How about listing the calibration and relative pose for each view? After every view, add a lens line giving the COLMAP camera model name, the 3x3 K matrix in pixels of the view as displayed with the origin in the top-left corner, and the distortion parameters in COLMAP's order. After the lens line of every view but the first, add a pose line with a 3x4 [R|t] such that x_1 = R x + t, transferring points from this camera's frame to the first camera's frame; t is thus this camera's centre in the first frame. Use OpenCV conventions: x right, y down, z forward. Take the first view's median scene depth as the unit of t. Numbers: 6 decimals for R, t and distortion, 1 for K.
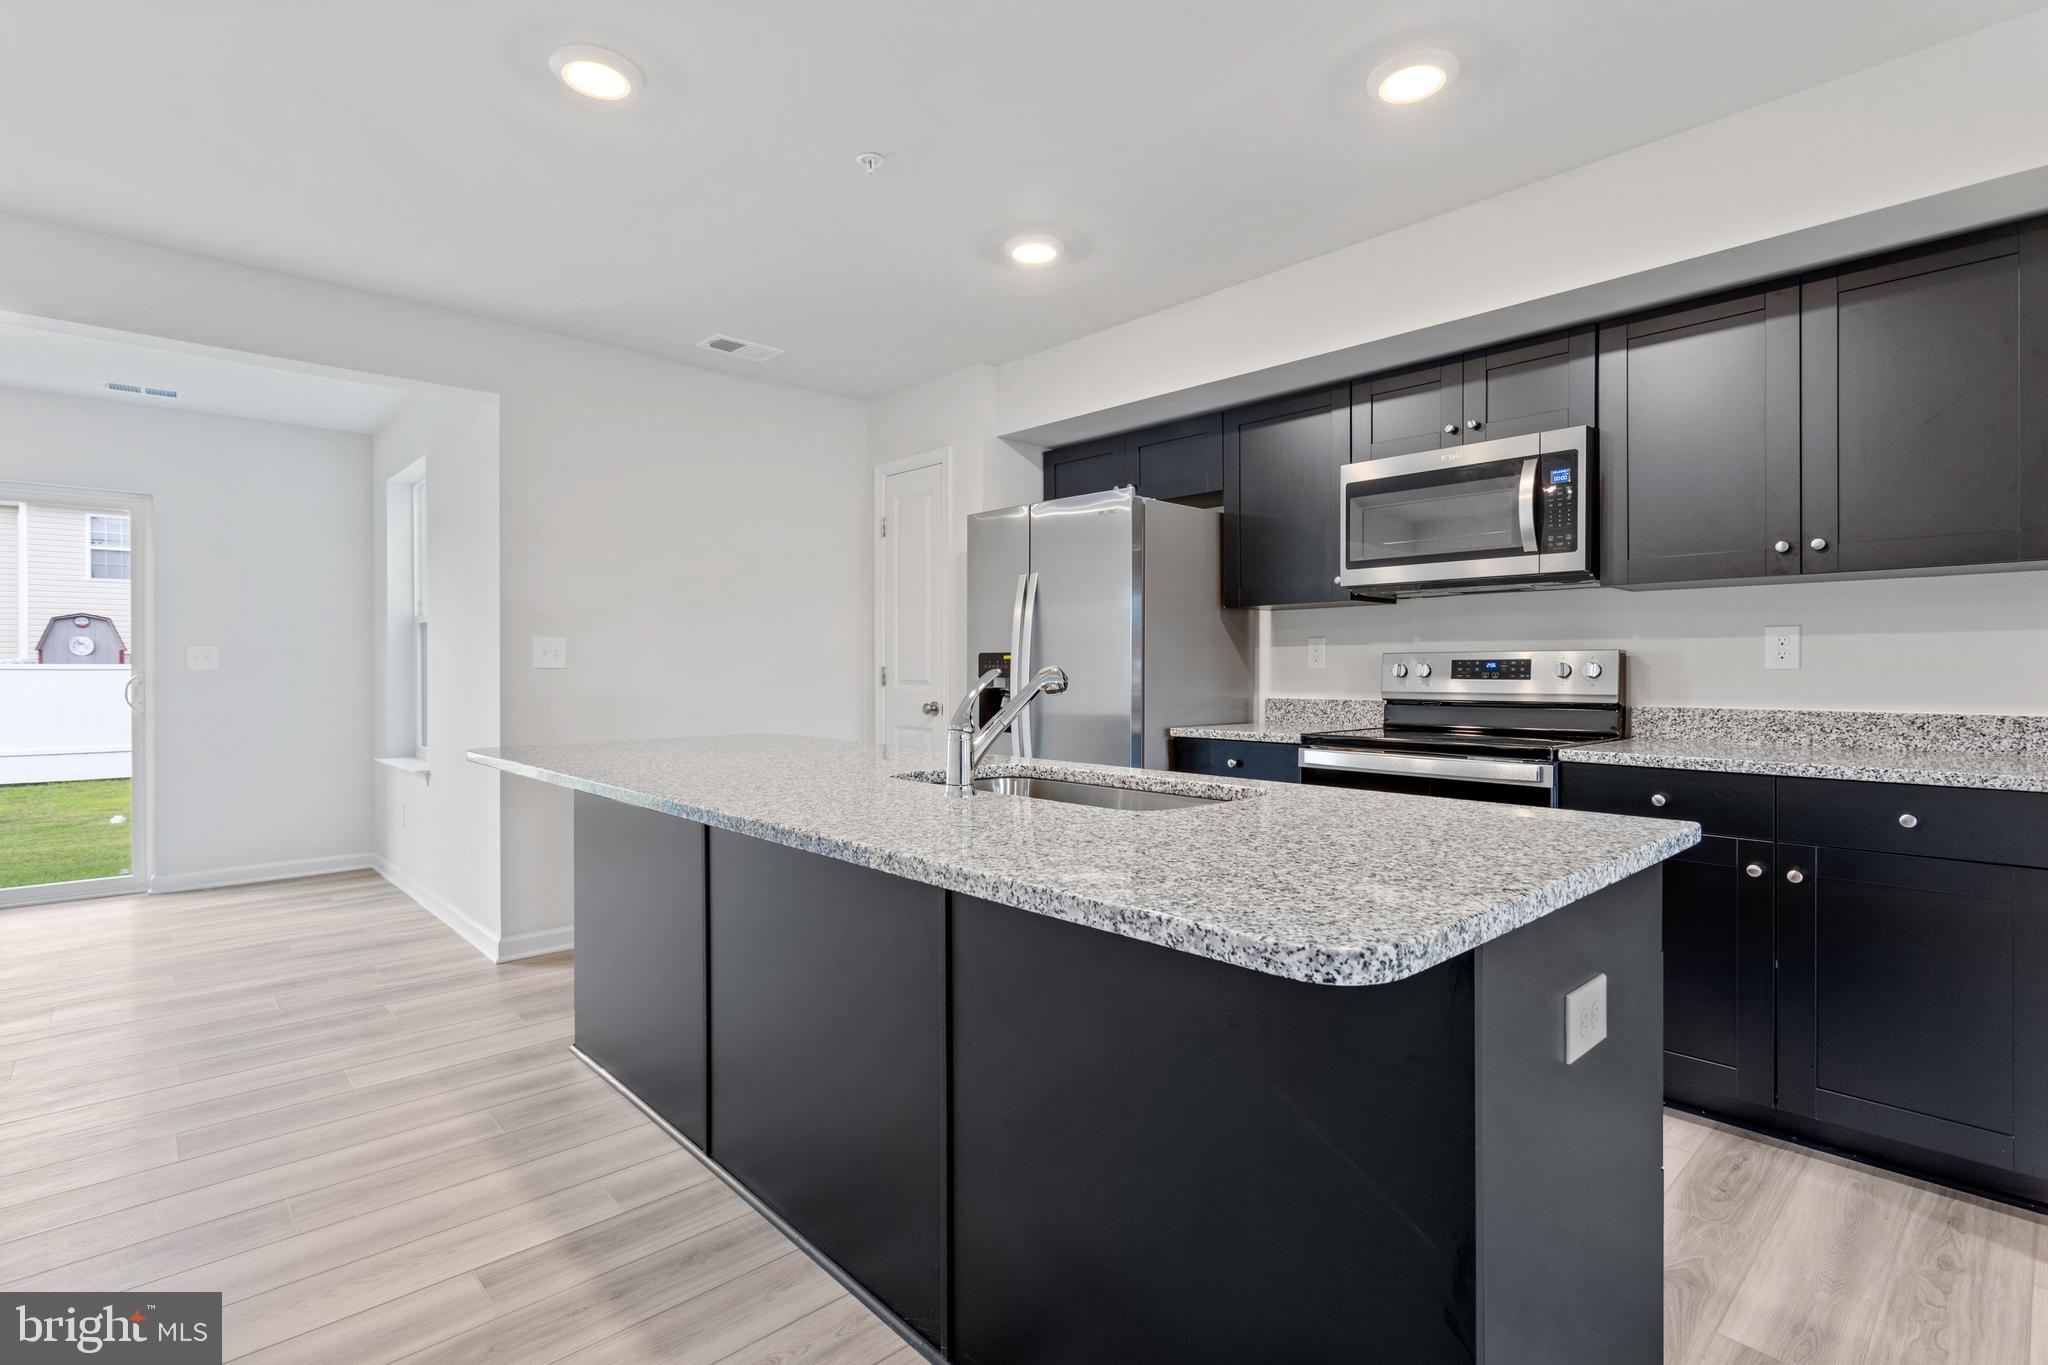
lens RADIAL K [[974.8, 0, 1021.0], [0, 974.8, 672.4], [0, 0, 1]] dist [0.002788, 0.000760]
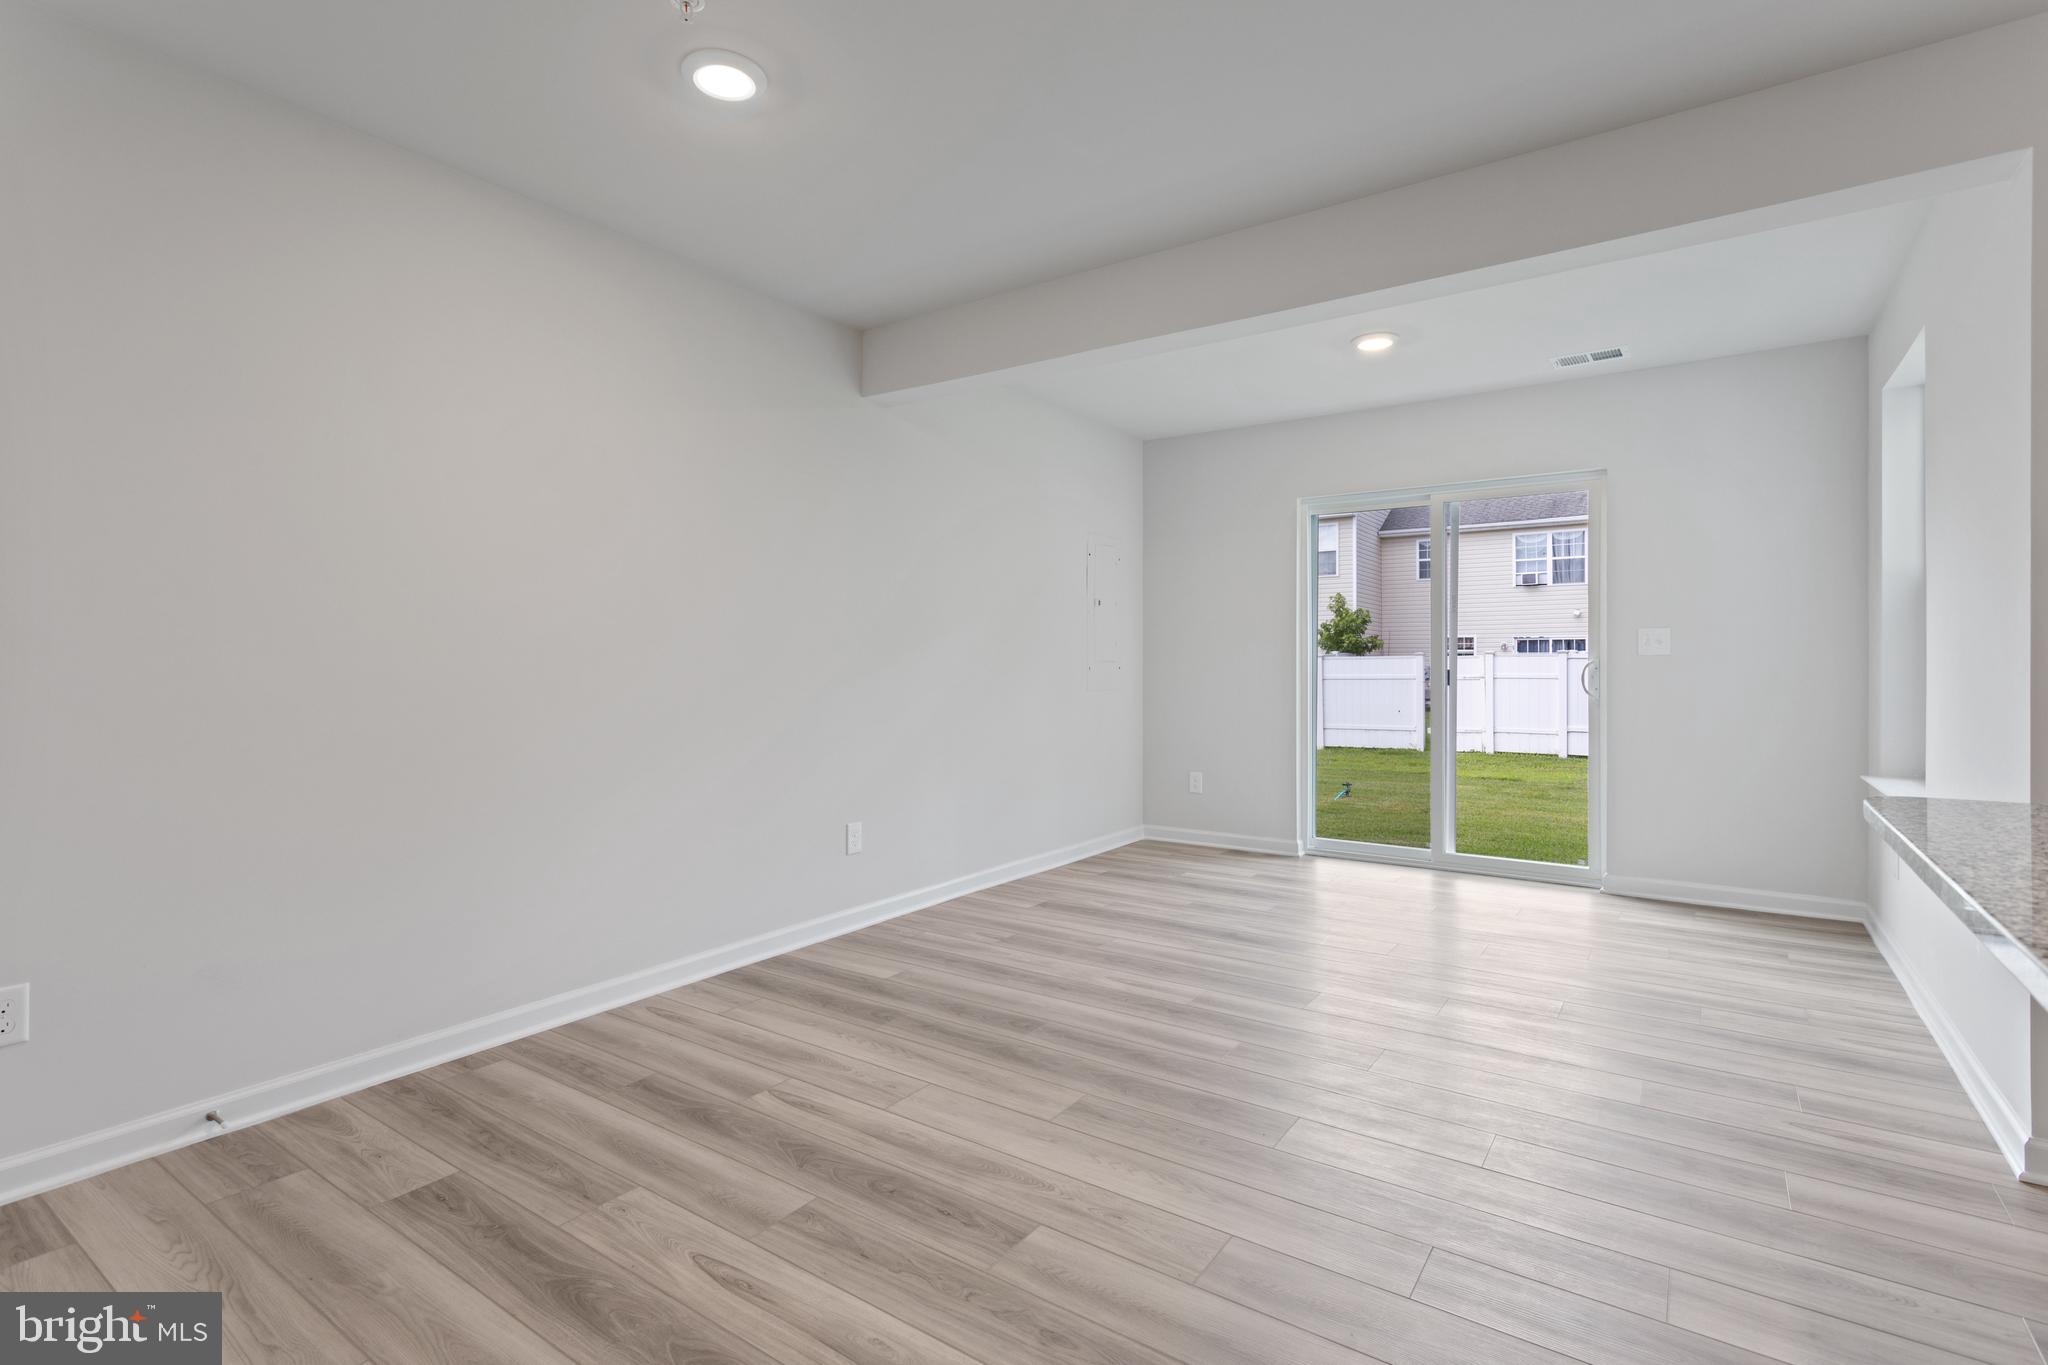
lens RADIAL K [[974.8, 0, 1032.4], [0, 974.8, 650.8], [0, 0, 1]] dist [0.002788, 0.000760]
pose [[0.217837, -0.002062, -0.975983, -0.091875], [-0.013025, 0.999903, -0.005020, 0.005981], [0.975898, 0.013806, 0.217789, 0.258915]]
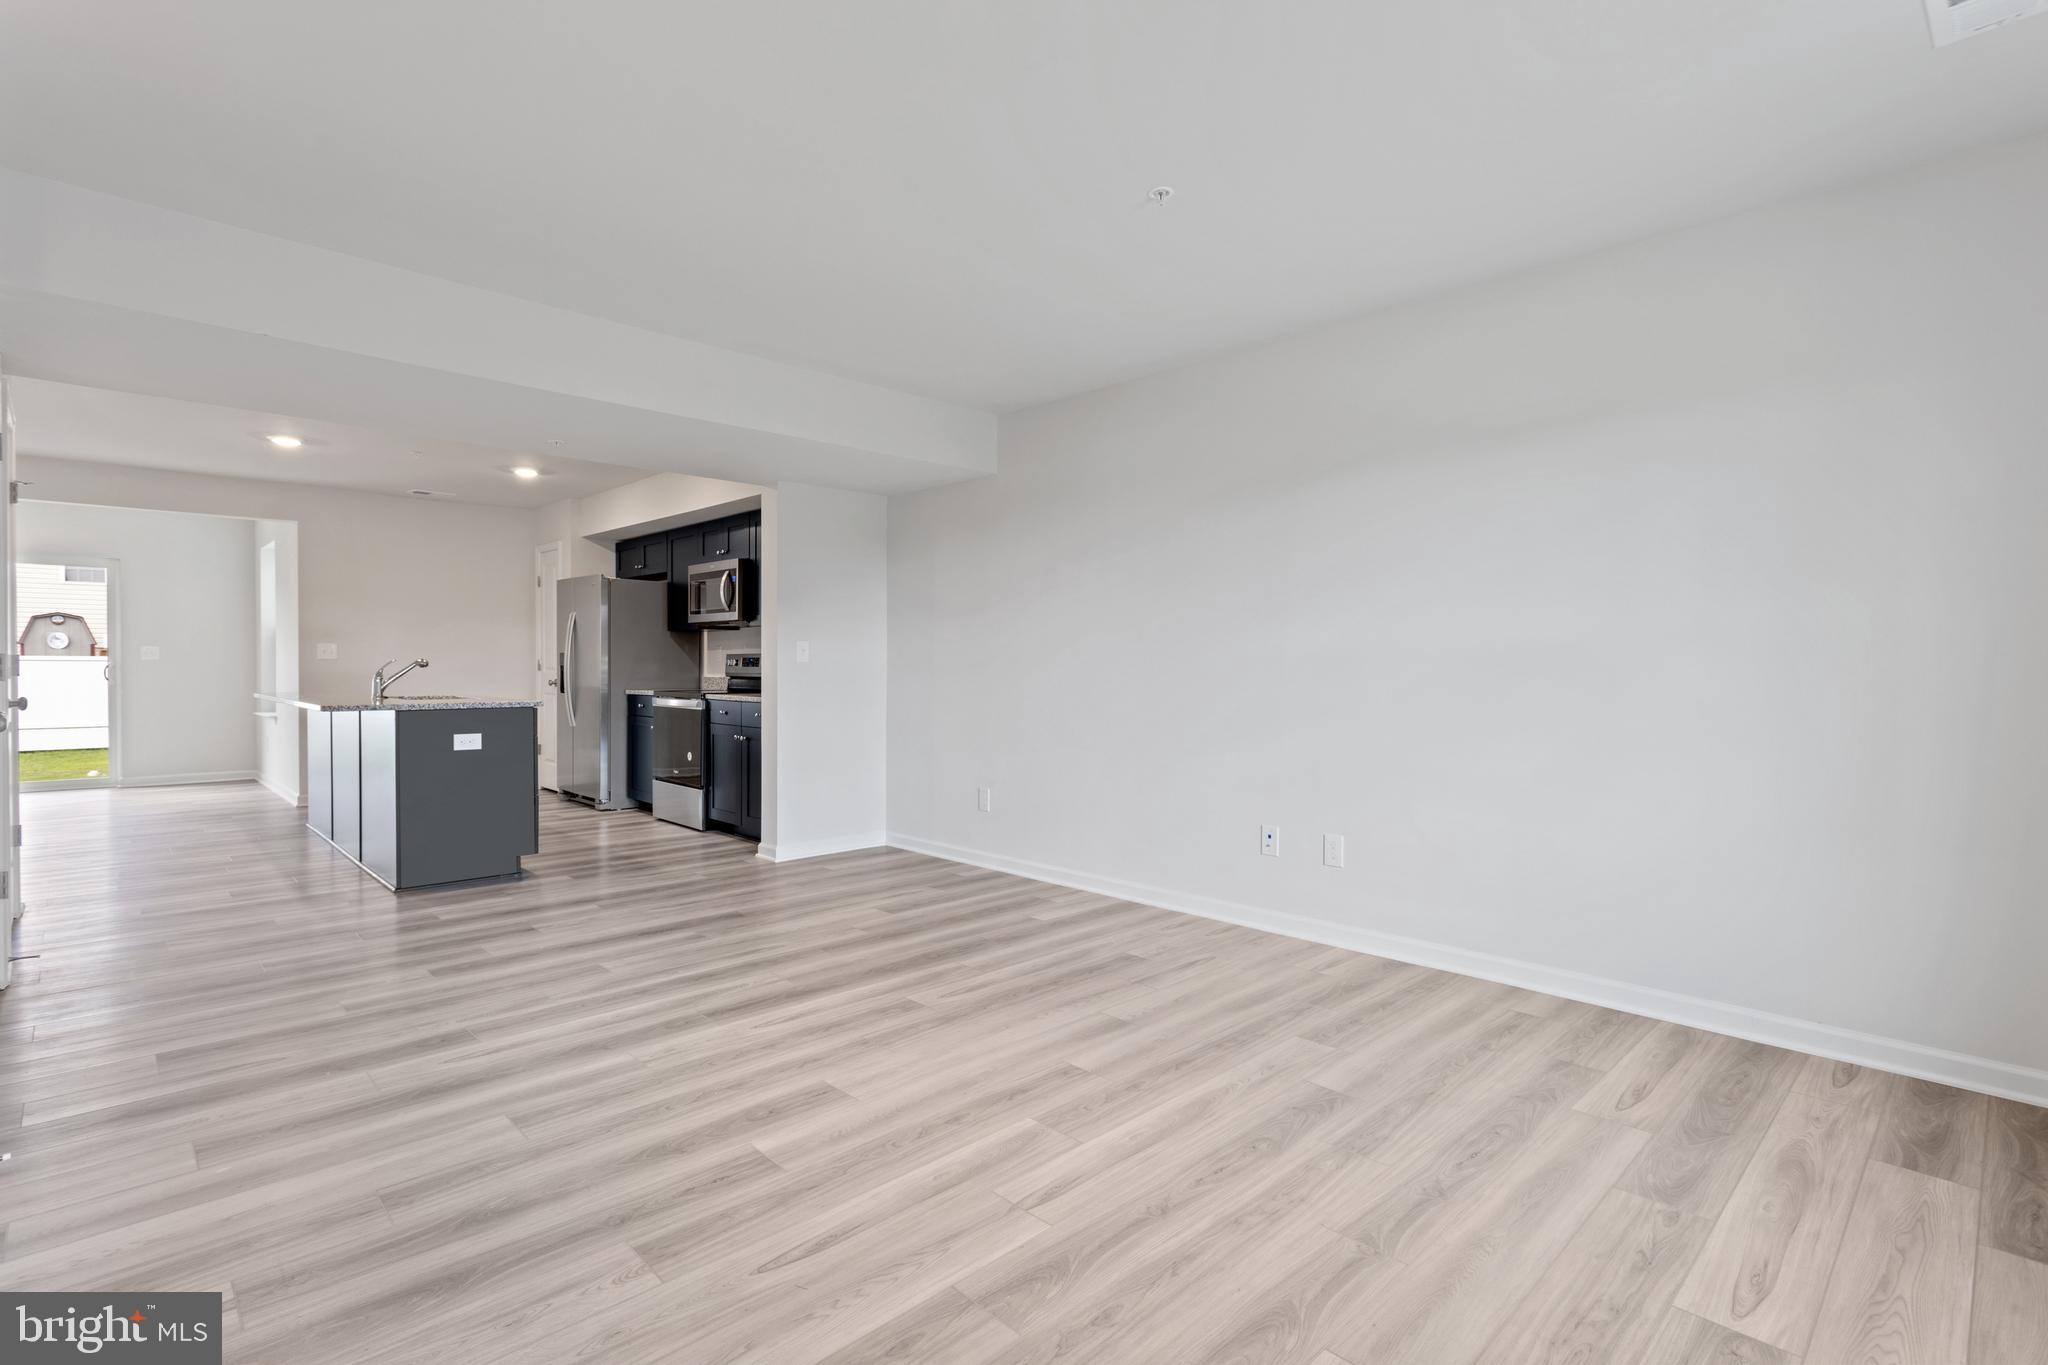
lens RADIAL K [[974.8, 0, 1027.5], [0, 974.8, 680.5], [0, 0, 1]] dist [0.002788, 0.000760]
pose [[0.999751, 0.005023, 0.021748, 0.719612], [-0.005262, 0.999926, 0.010949, 0.007487], [-0.021692, -0.011061, 0.999704, -0.809498]]
